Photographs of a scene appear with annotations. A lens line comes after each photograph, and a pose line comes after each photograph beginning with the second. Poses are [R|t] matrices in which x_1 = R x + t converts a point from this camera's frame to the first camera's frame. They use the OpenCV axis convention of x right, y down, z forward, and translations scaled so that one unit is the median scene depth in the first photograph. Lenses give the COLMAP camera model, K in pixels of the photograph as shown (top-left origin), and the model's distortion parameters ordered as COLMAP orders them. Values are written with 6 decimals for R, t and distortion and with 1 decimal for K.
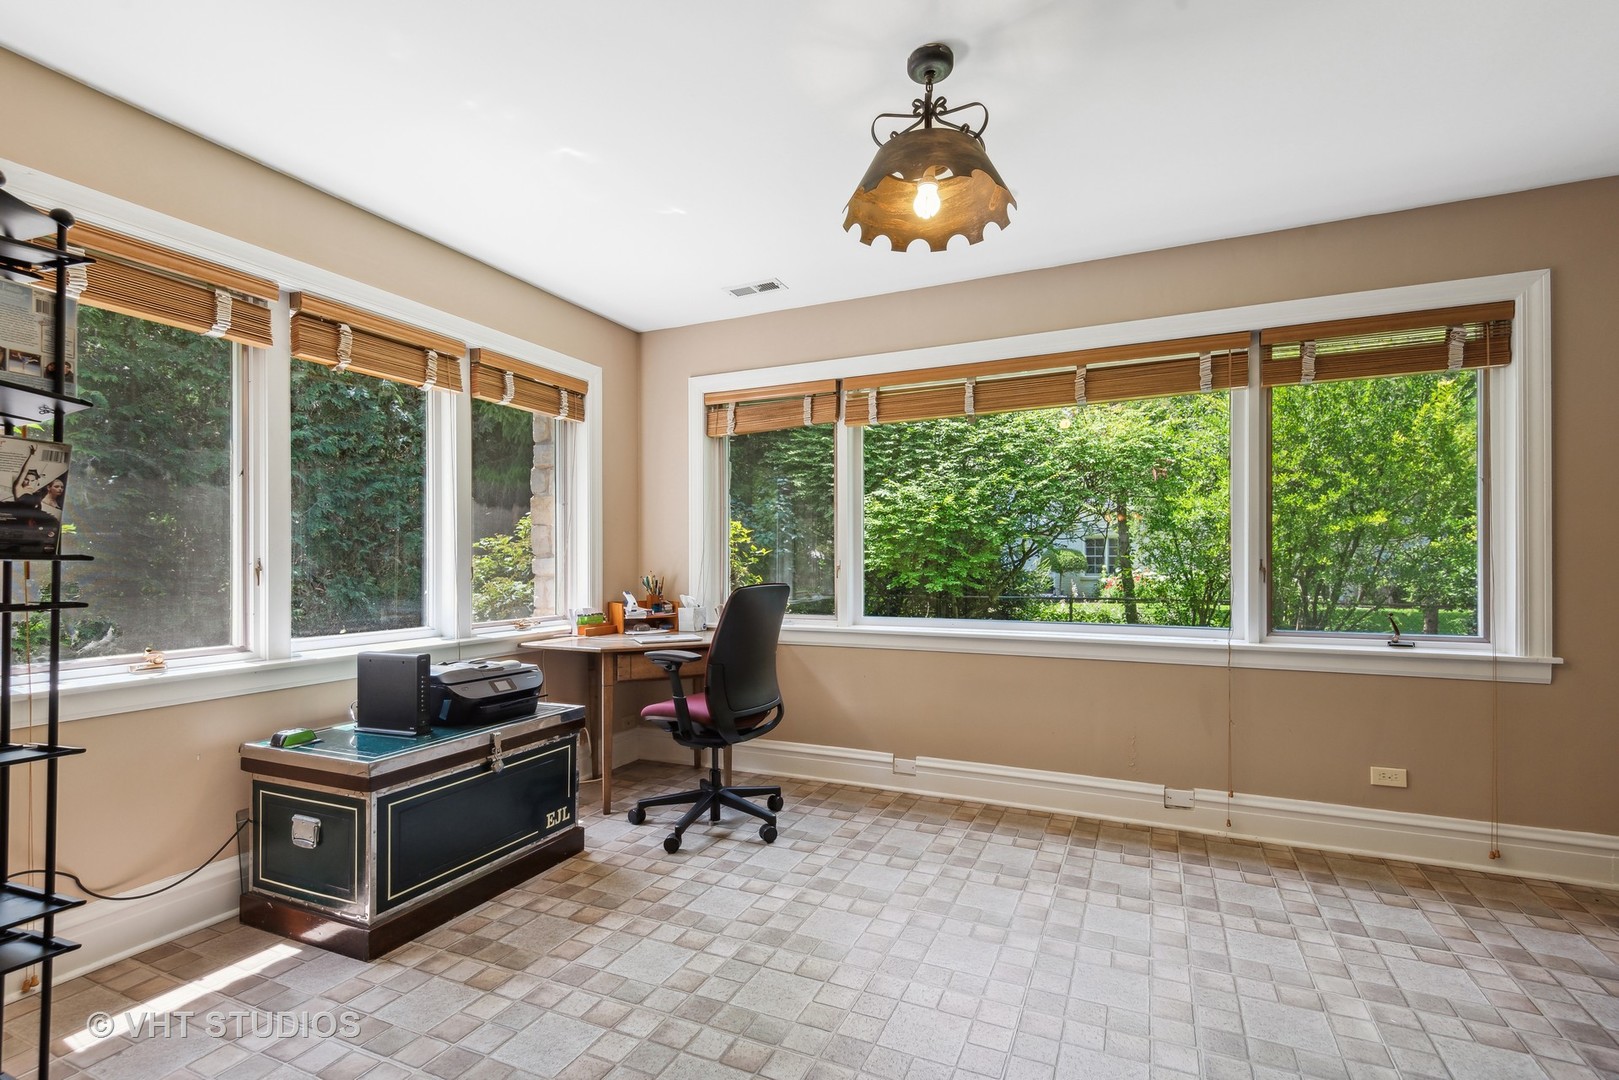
lens RADIAL K [[746.9, 0, 806.0], [0, 746.9, 552.4], [0, 0, 1]] dist [0.001867, -0.003546]
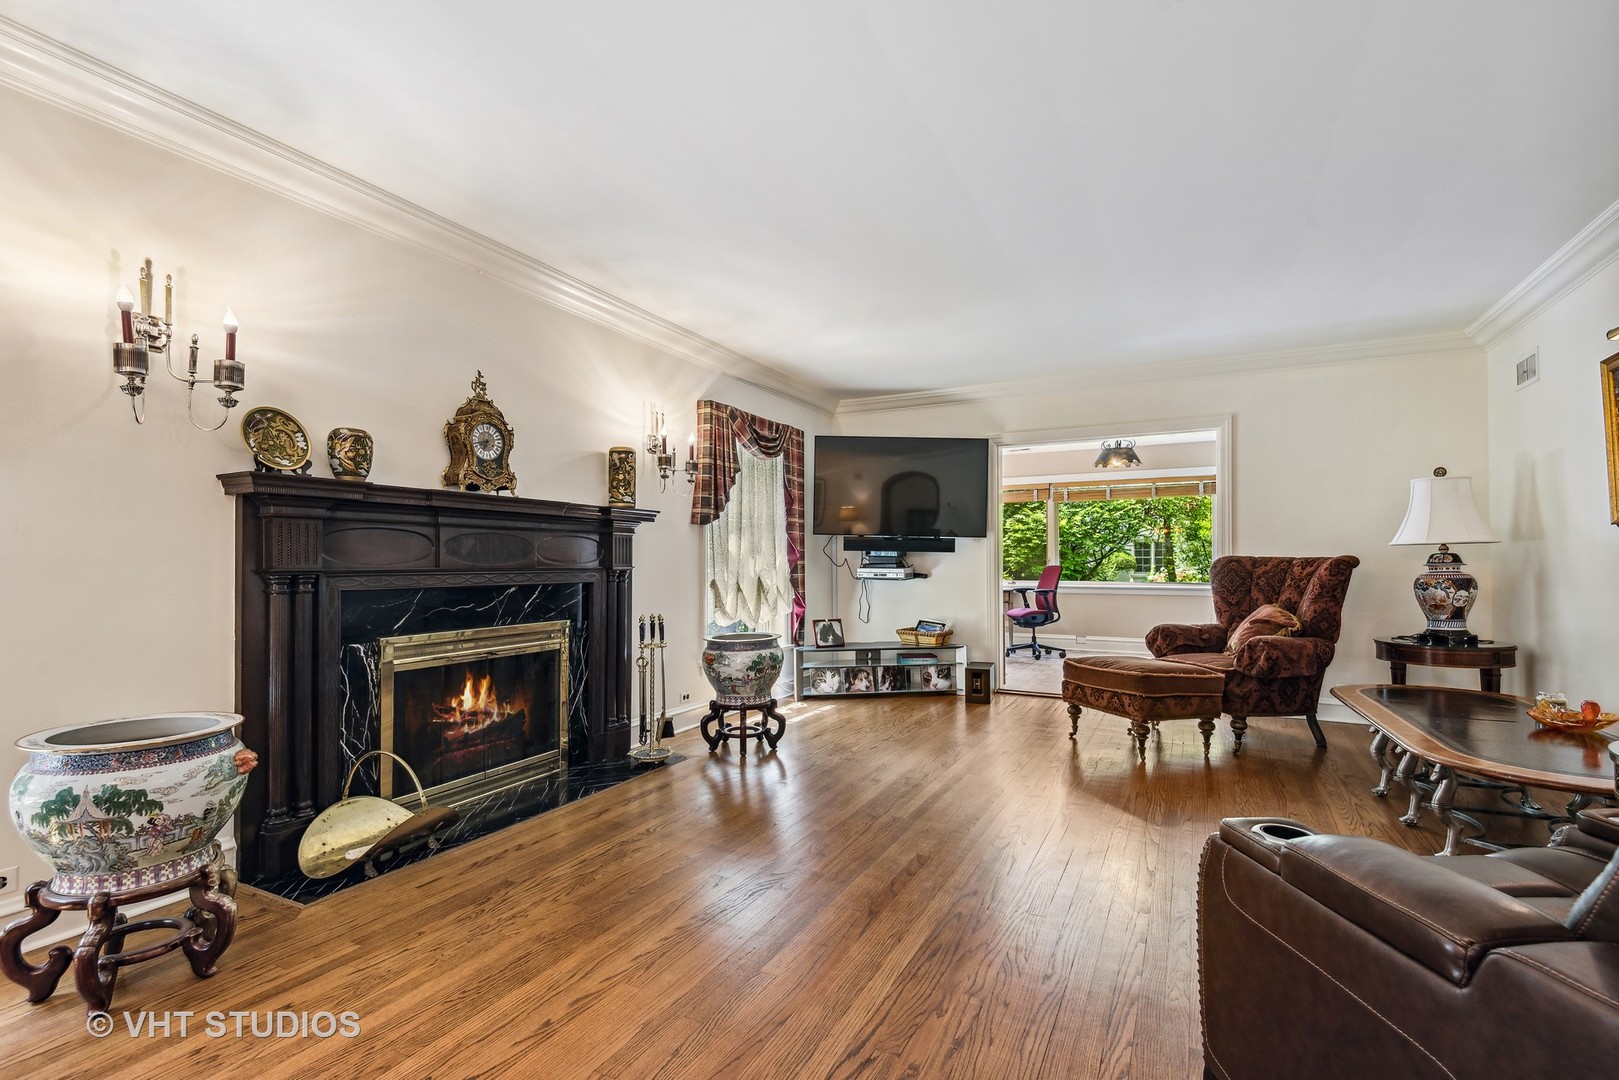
lens RADIAL K [[746.9, 0, 816.1], [0, 746.9, 542.4], [0, 0, 1]] dist [0.001867, -0.003546]
pose [[0.999323, 0.005384, -0.036384, -0.288312], [-0.005874, 0.999893, -0.013380, -0.000520], [0.036308, 0.013584, 0.999248, -0.664332]]
